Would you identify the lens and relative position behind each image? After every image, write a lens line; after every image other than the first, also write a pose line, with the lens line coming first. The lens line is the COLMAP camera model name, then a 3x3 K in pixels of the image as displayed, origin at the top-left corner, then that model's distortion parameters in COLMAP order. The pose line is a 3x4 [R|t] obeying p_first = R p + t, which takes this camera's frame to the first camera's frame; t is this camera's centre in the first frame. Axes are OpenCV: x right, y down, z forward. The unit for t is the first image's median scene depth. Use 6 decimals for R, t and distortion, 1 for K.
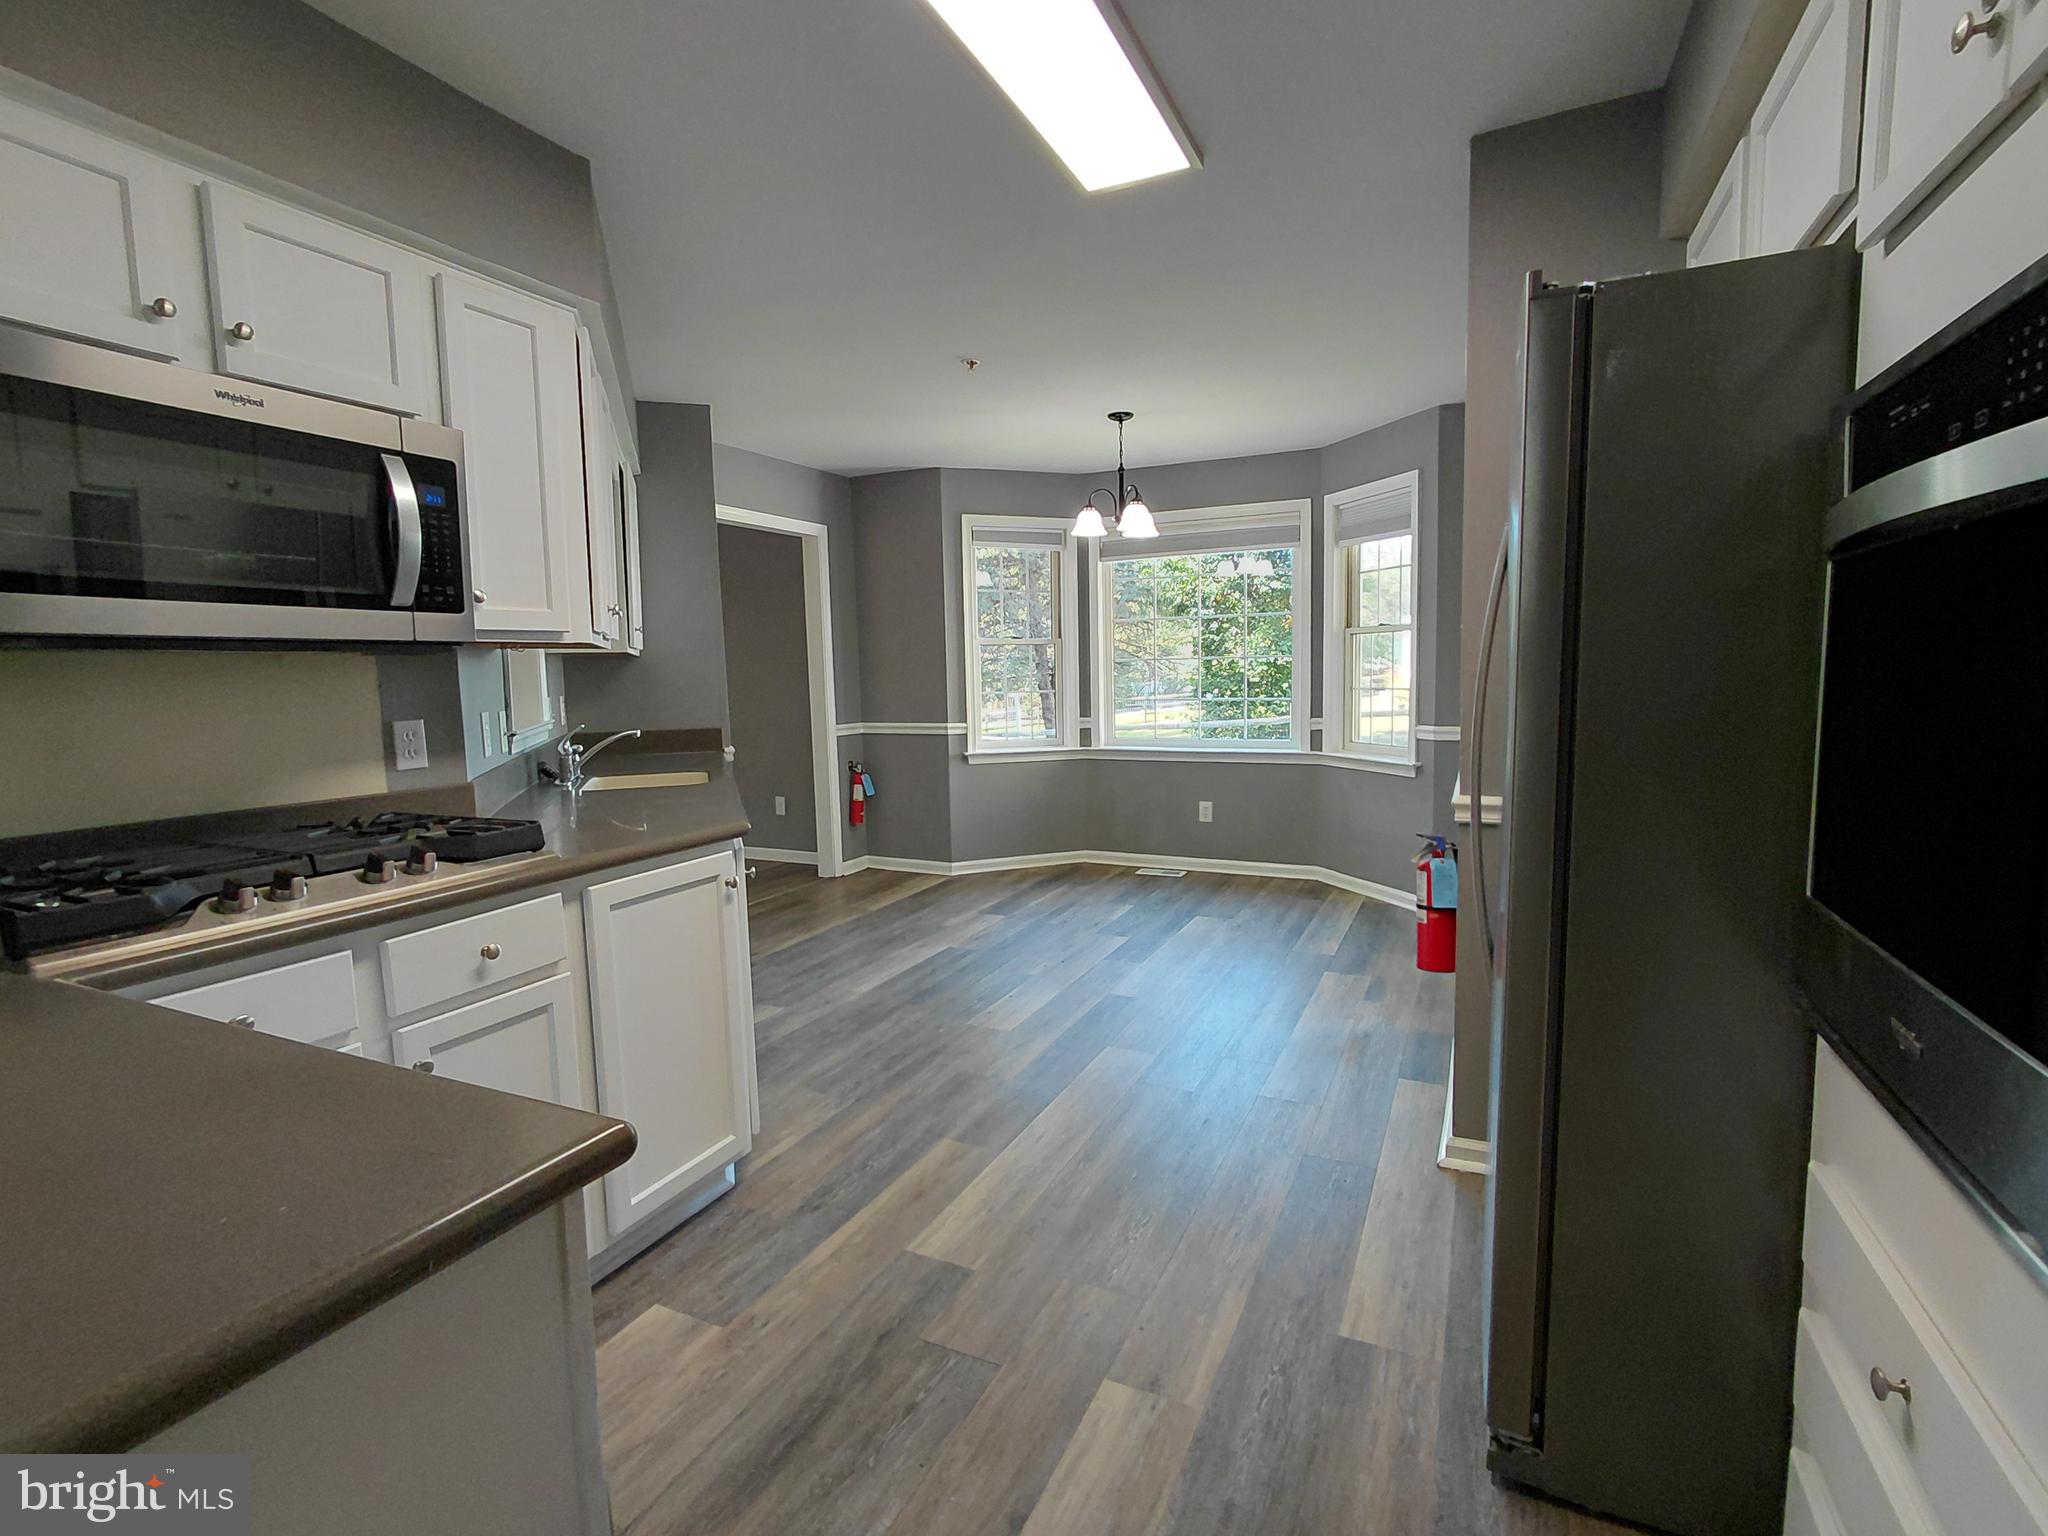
lens RADIAL K [[947.2, 0, 1026.9], [0, 947.2, 762.5], [0, 0, 1]] dist [-0.004389, 0.000163]
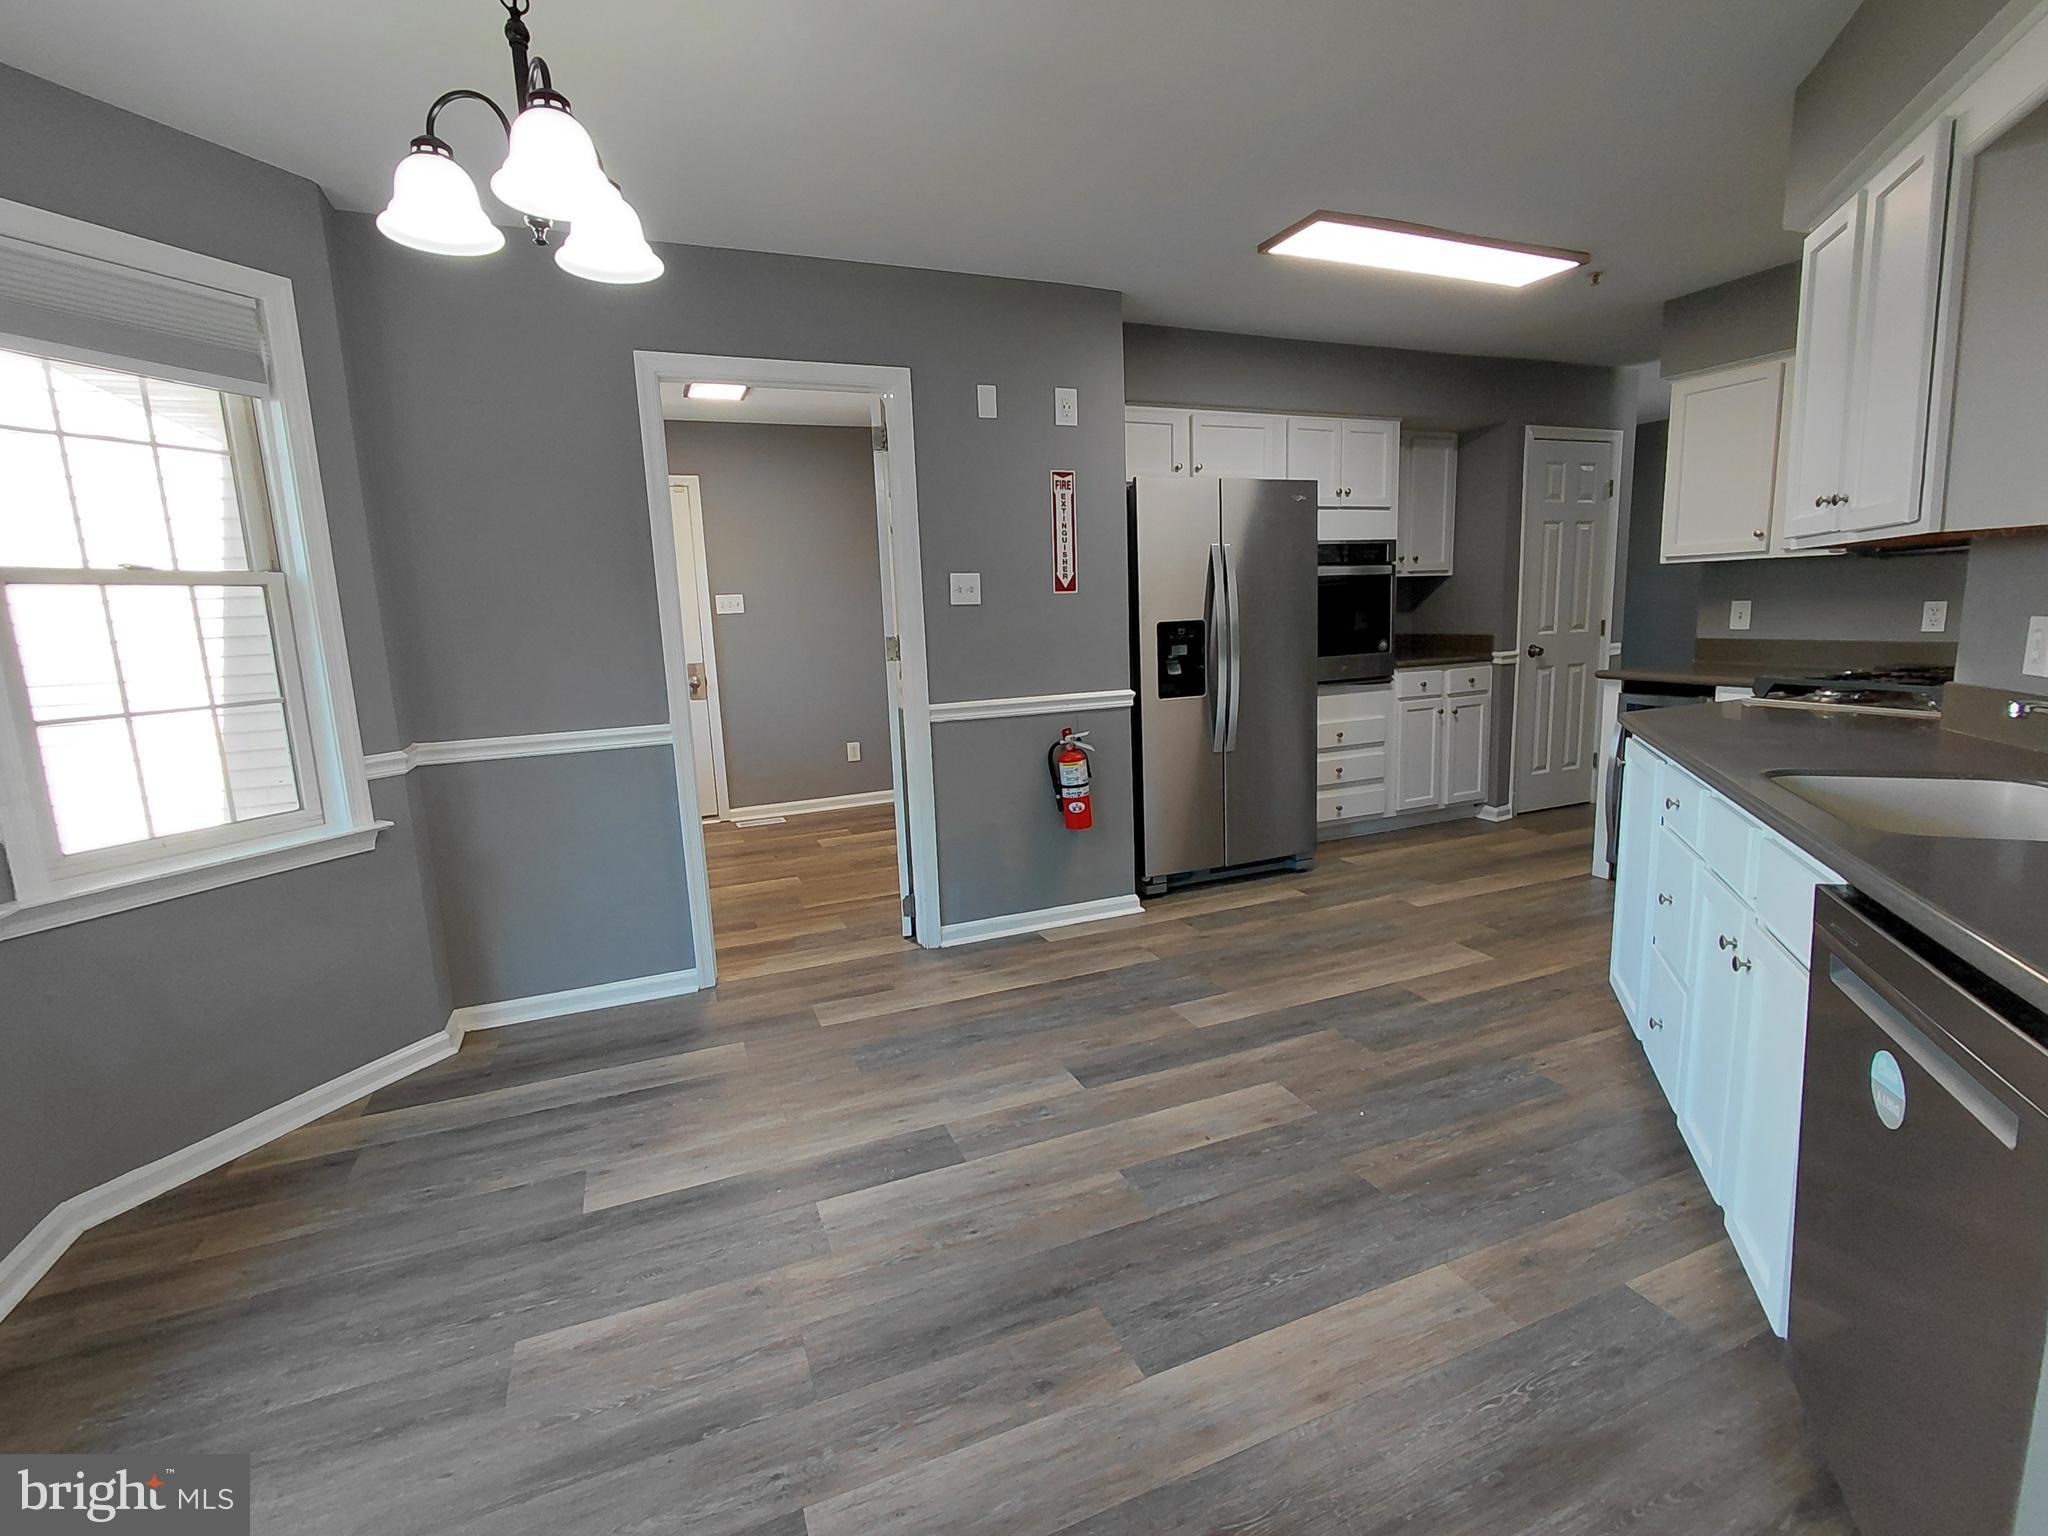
lens RADIAL K [[947.2, 0, 1018.3], [0, 947.2, 773.4], [0, 0, 1]] dist [-0.004389, 0.000163]
pose [[-0.744331, -0.060244, 0.665088, -0.393231], [0.121008, 0.967269, 0.223040, -0.170526], [-0.656756, 0.246497, -0.712678, 1.772053]]
